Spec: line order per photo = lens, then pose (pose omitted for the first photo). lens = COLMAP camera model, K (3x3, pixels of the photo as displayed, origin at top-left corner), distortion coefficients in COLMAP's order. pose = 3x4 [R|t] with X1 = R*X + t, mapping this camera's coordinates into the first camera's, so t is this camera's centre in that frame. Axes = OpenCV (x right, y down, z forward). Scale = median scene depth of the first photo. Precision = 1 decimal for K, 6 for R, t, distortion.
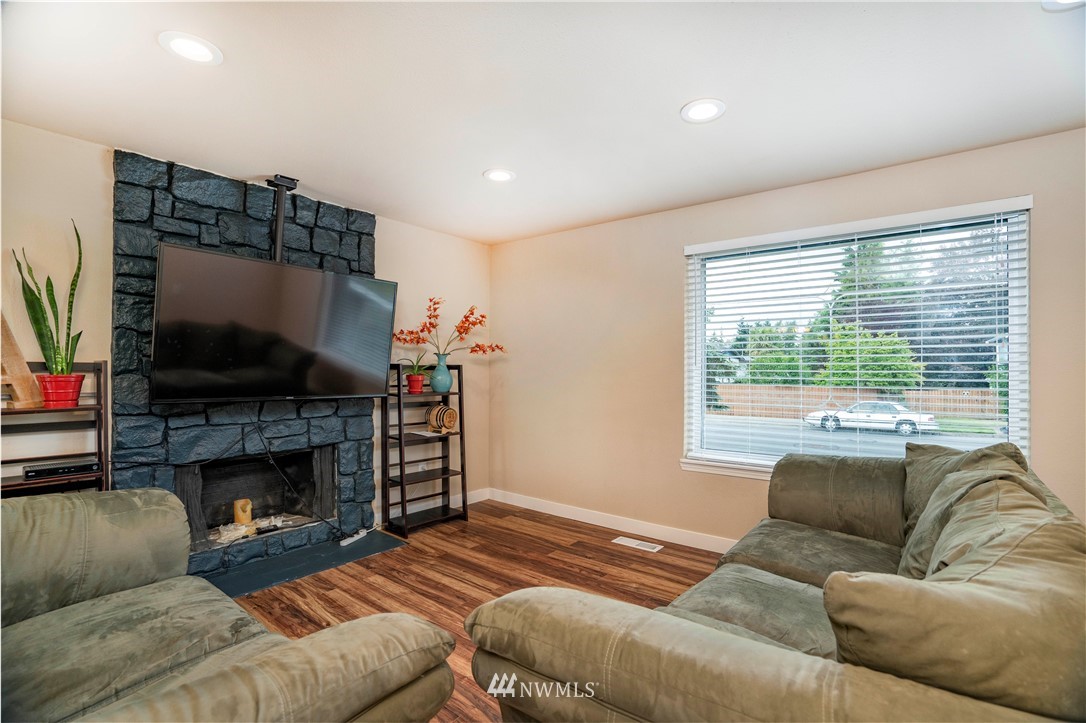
lens RADIAL K [[520.4, 0, 542.5], [0, 520.4, 366.7], [0, 0, 1]] dist [-0.001131, 0.000215]
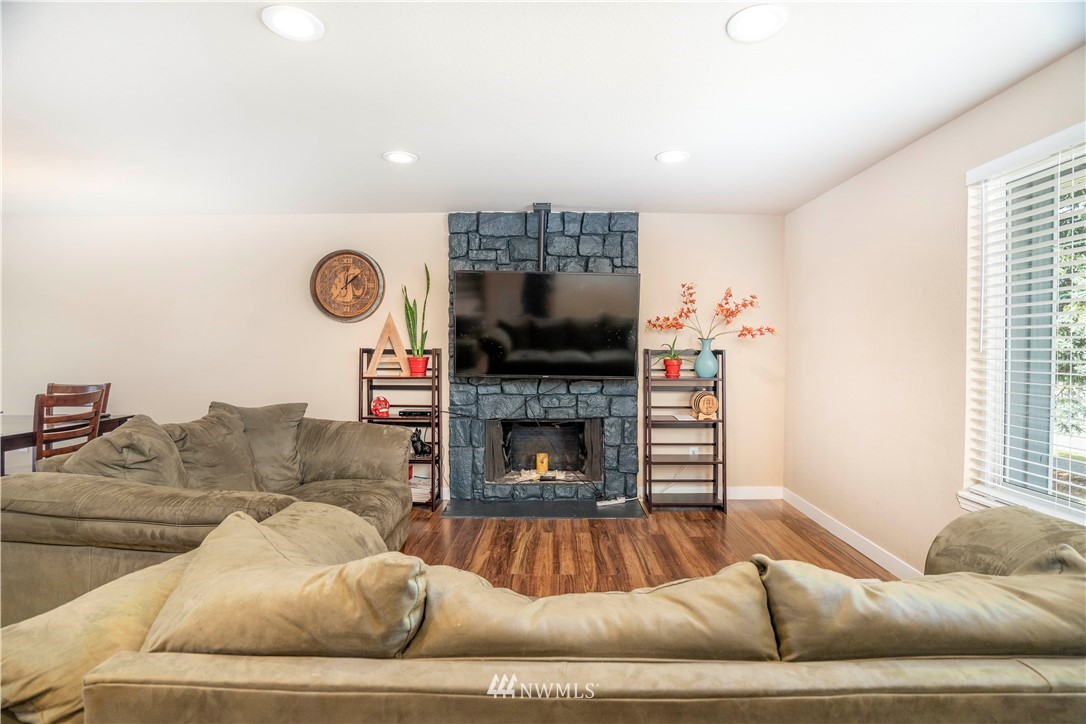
lens RADIAL K [[525.8, 0, 549.7], [0, 525.8, 357.1], [0, 0, 1]] dist [-0.056083, 0.027134]
pose [[0.638745, 0.008381, -0.769372, 0.440085], [0.001040, 0.999930, 0.011757, -0.002106], [0.769417, -0.008310, 0.638692, 0.168912]]
